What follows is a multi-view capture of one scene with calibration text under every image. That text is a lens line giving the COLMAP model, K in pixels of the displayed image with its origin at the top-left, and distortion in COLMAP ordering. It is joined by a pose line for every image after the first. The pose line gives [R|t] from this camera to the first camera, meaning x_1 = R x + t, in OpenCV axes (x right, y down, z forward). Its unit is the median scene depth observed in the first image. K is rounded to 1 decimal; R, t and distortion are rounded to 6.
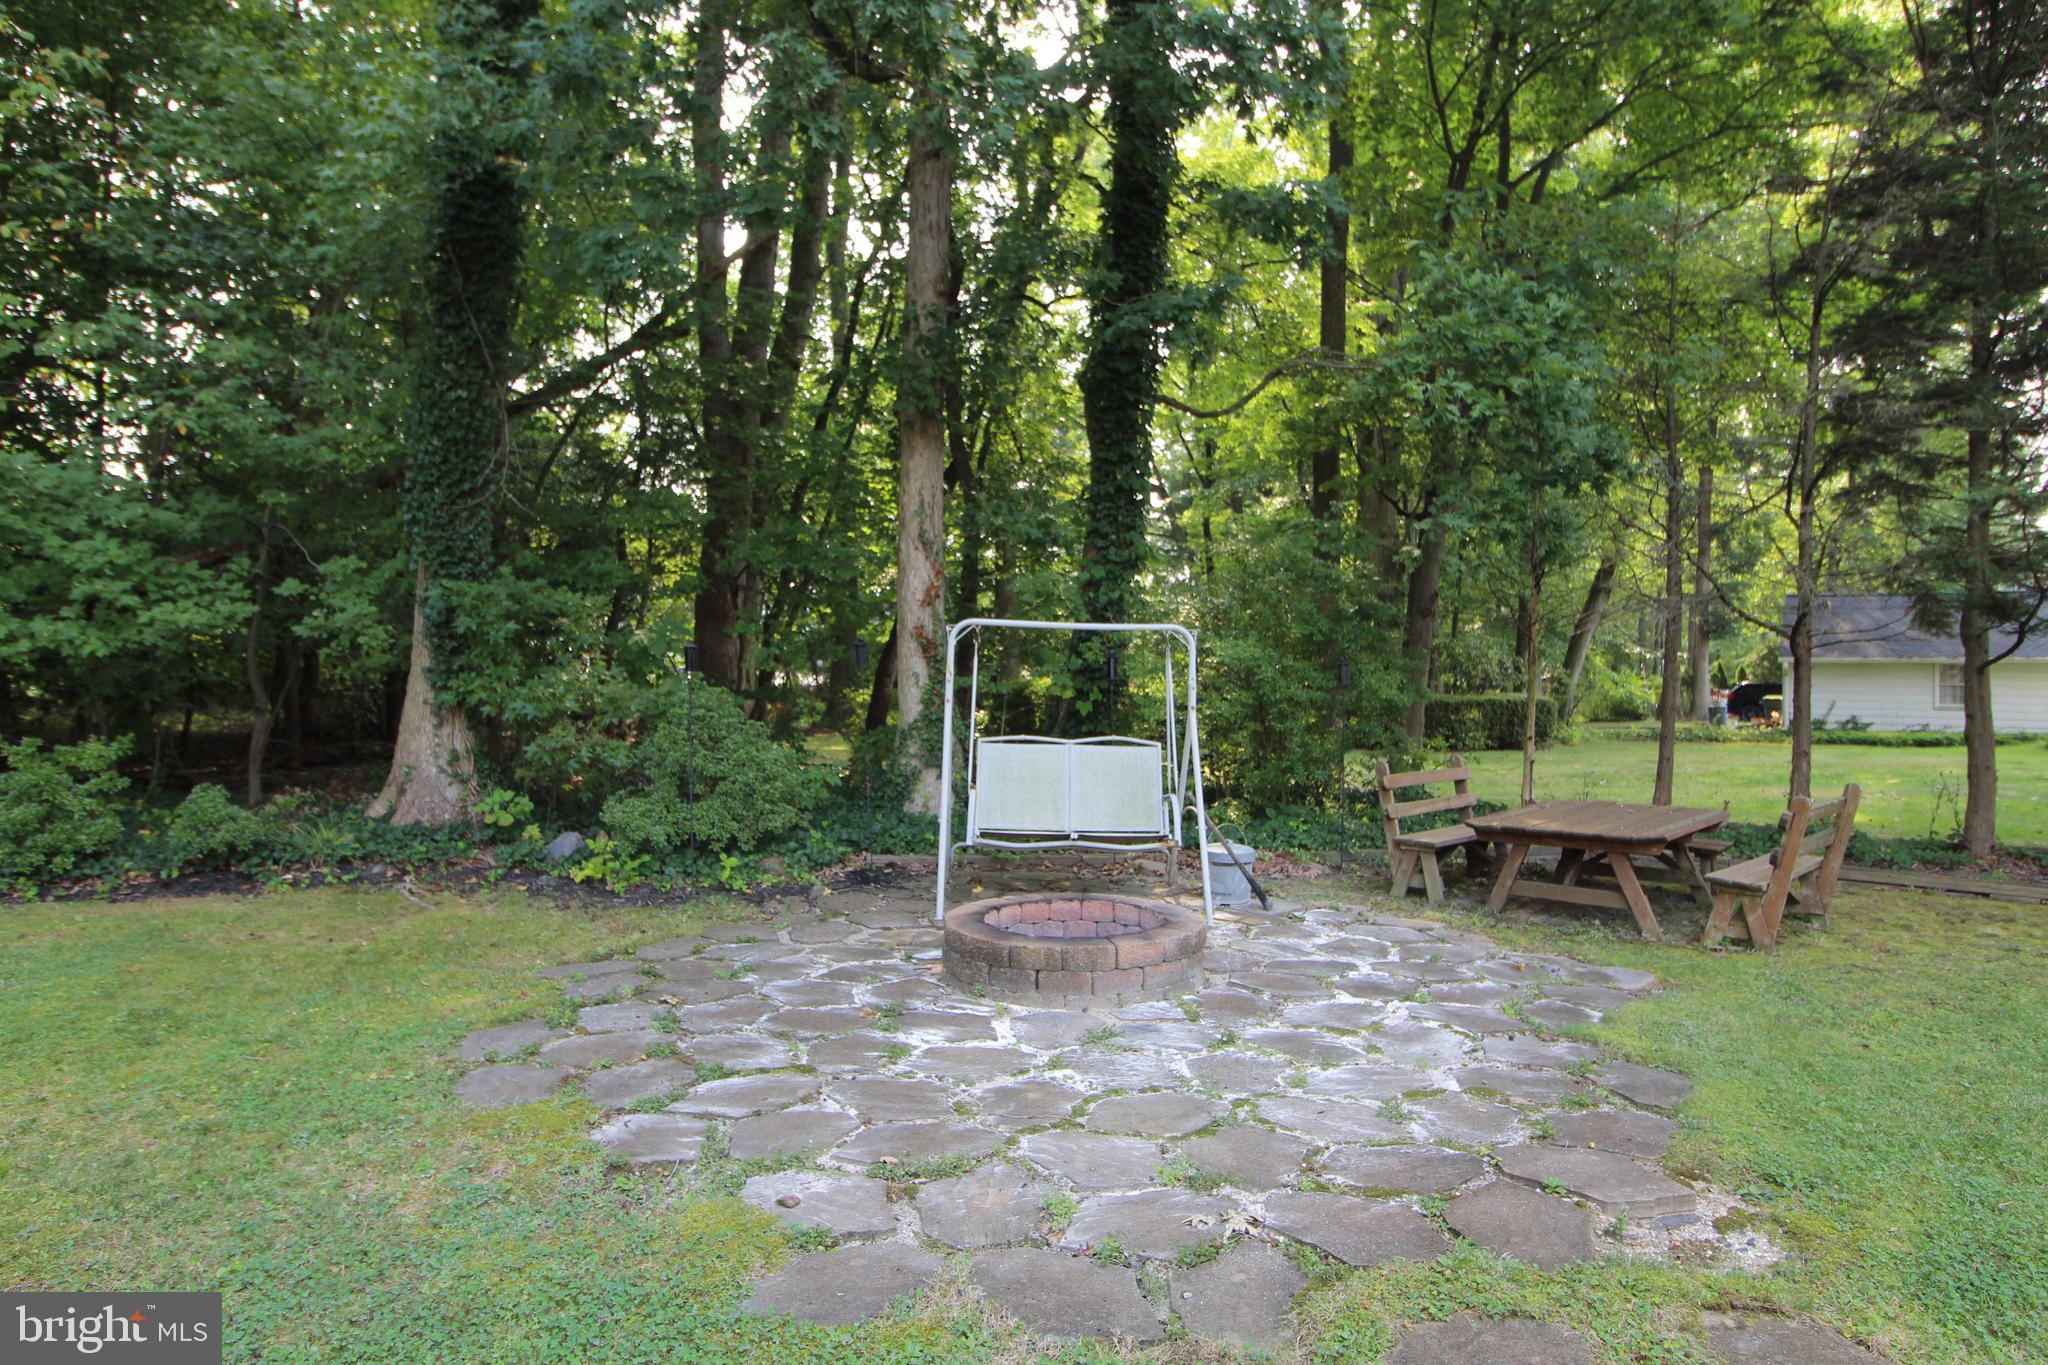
lens RADIAL K [[1218.3, 0, 1032.4], [0, 1218.3, 658.8], [0, 0, 1]] dist [0.005462, 0.000222]
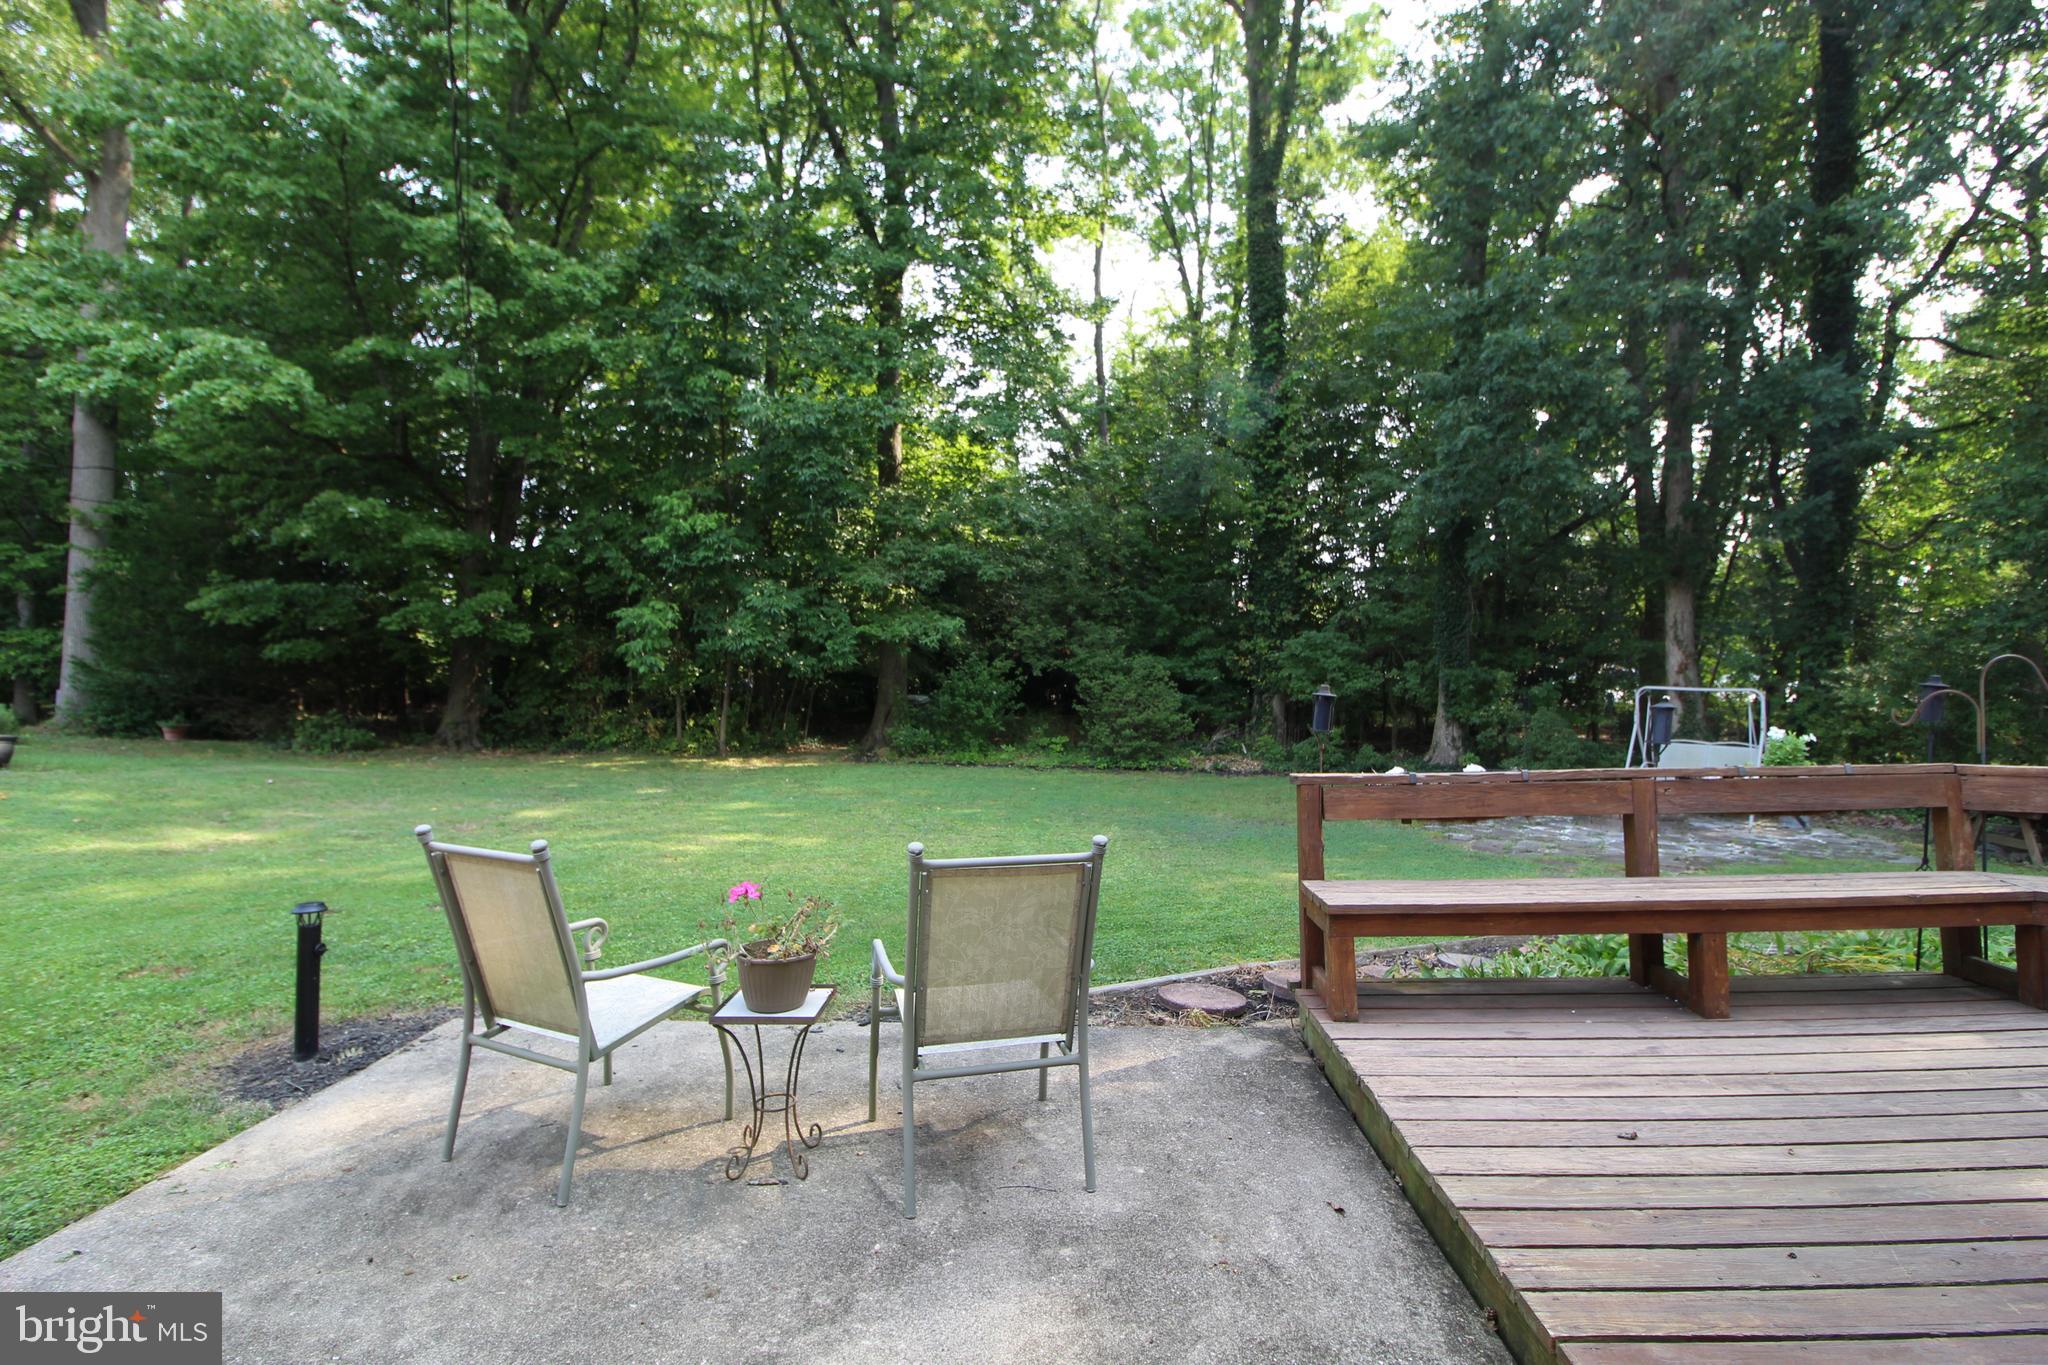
lens RADIAL K [[943.5, 0, 1030.1], [0, 943.5, 667.1], [0, 0, 1]] dist [0.001769, -0.012575]
pose [[0.552993, -0.019948, -0.832947, 0.701347], [0.010925, 0.999801, -0.016691, -0.046861], [0.833114, 0.000130, 0.553101, -0.842299]]
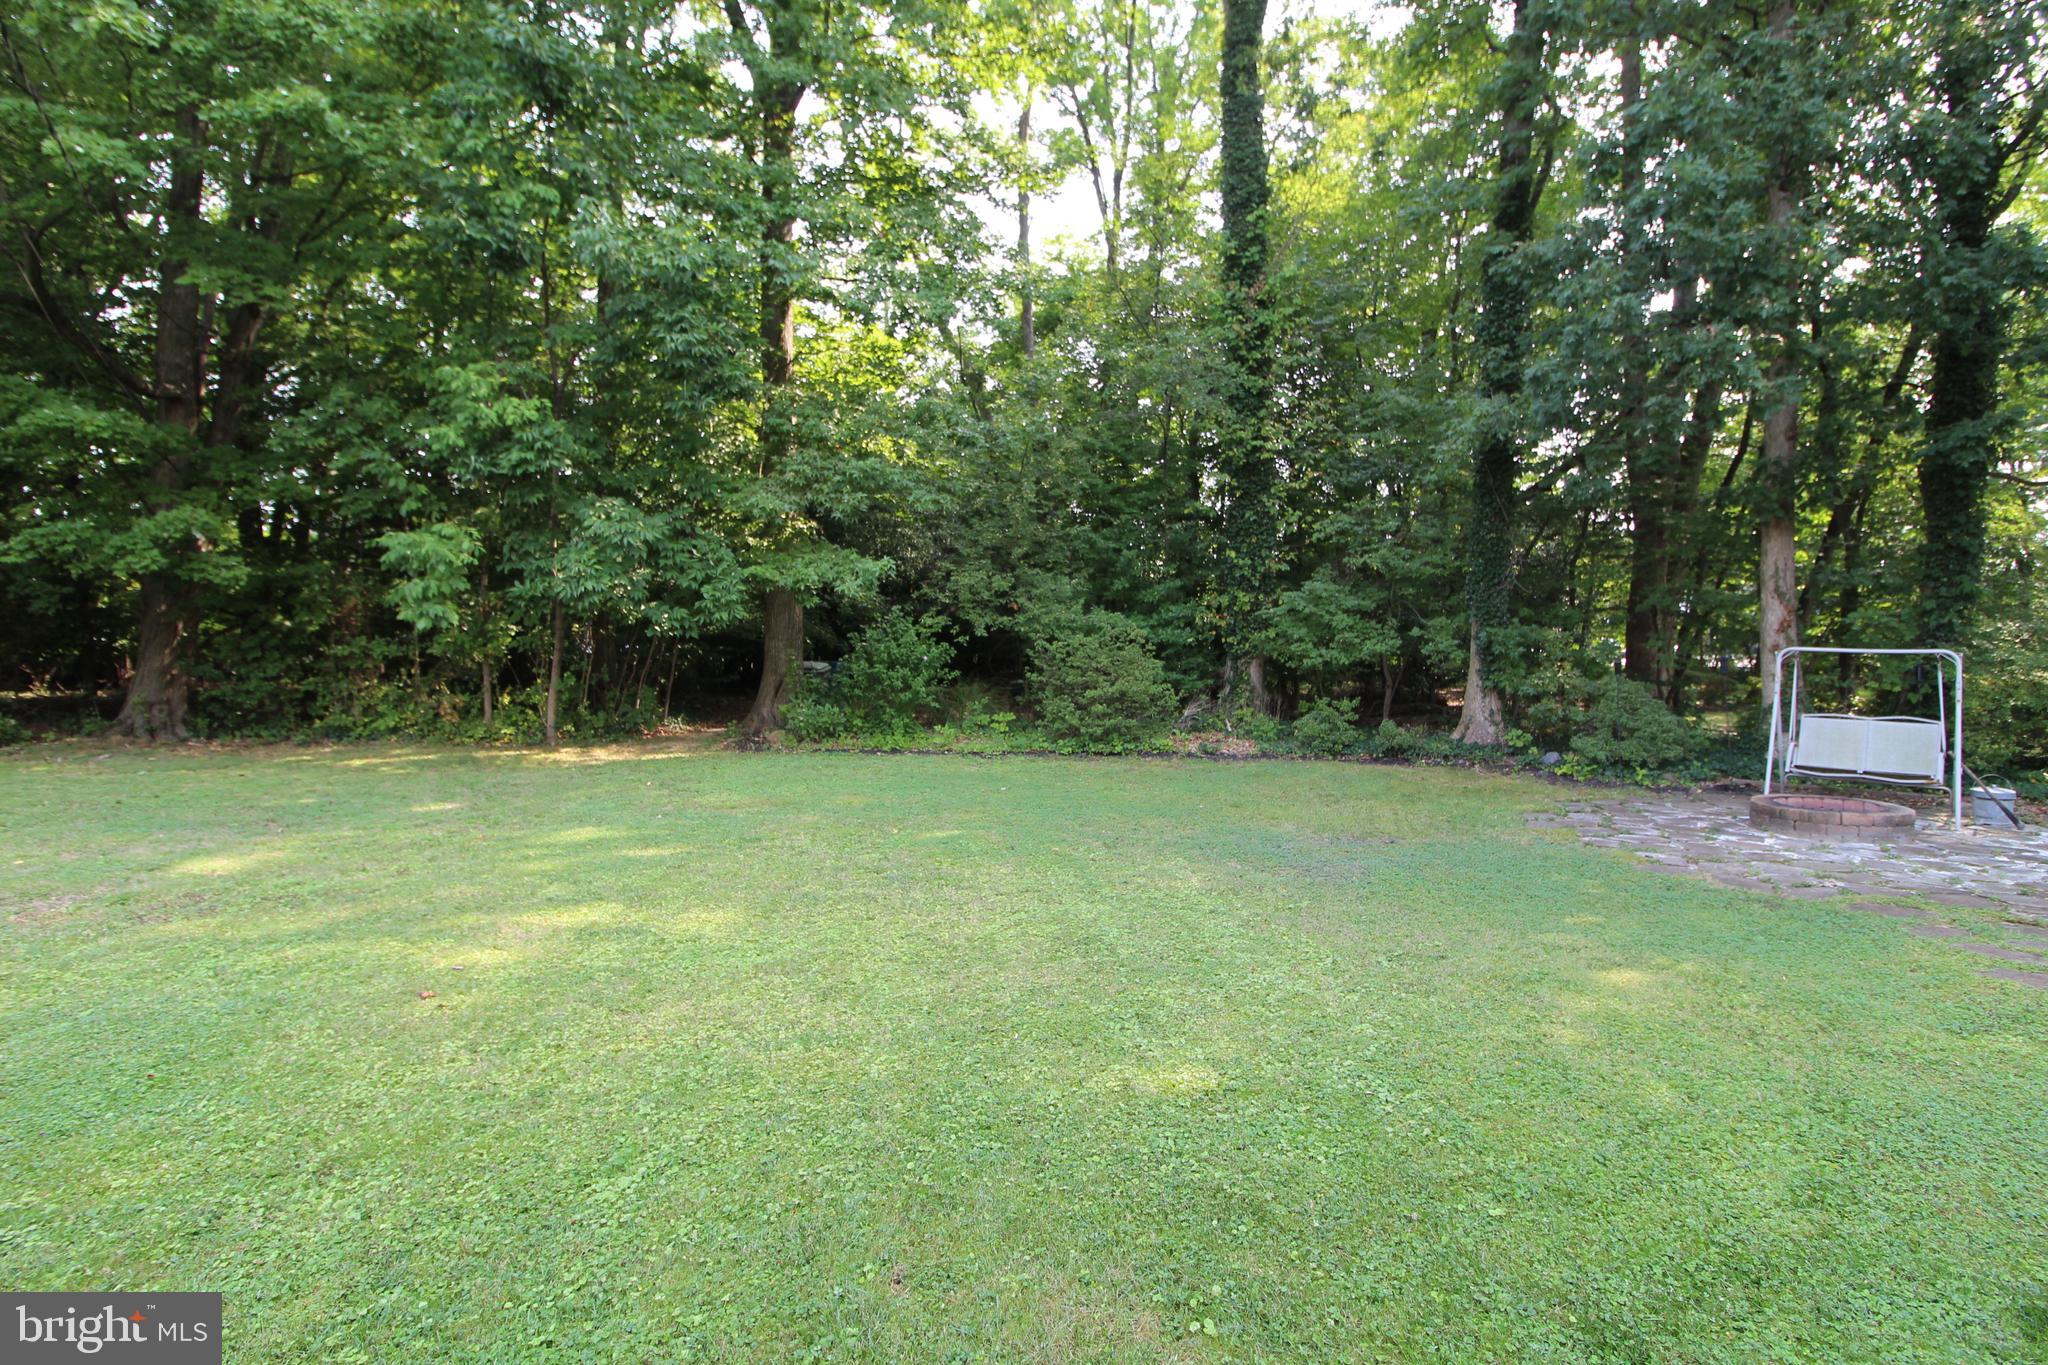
lens RADIAL K [[953.0, 0, 1036.6], [0, 953.0, 654.2], [0, 0, 1]] dist [0.000916, -0.014871]
pose [[0.674267, -0.002330, -0.738484, 0.211068], [0.011651, 0.999904, 0.007483, -0.042027], [0.738396, -0.013649, 0.674230, -0.699870]]
